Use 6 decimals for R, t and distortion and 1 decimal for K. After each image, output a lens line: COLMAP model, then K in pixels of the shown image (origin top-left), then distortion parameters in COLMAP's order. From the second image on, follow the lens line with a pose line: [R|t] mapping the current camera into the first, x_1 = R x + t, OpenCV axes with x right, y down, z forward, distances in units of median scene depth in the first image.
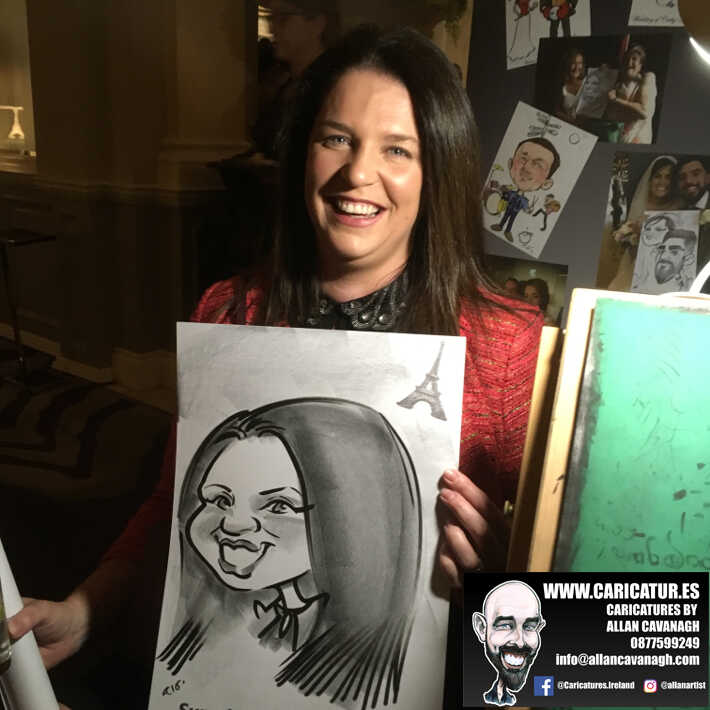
lens RADIAL K [[801.0, 0, 342.0], [0, 801.0, 368.3], [0, 0, 1]] dist [0.027777, 0.000000]
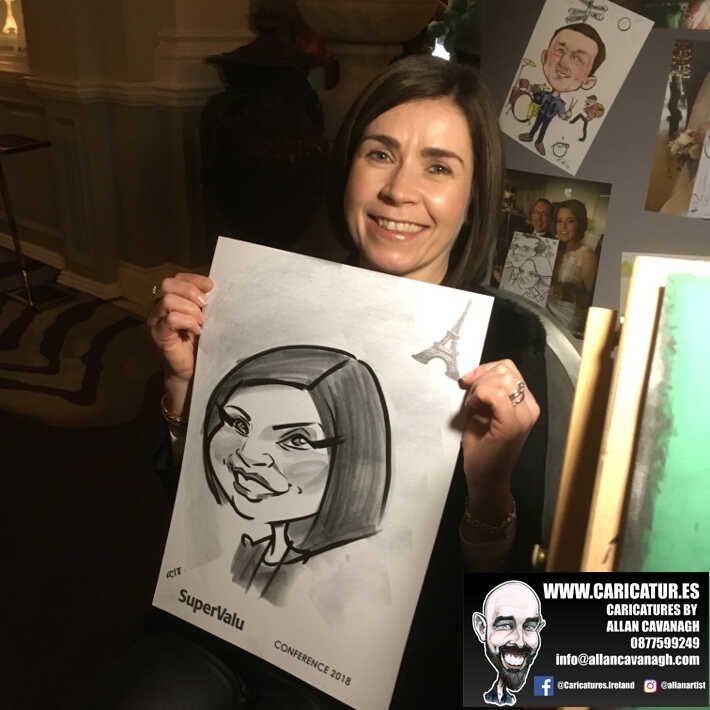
lens RADIAL K [[801.0, 0, 351.4], [0, 801.0, 357.4], [0, 0, 1]] dist [0.027777, 0.000000]
pose [[0.999677, -0.009096, -0.023731, 0.031291], [0.011686, 0.993710, 0.111375, -0.046234], [0.022569, -0.111617, 0.993495, 0.150718]]
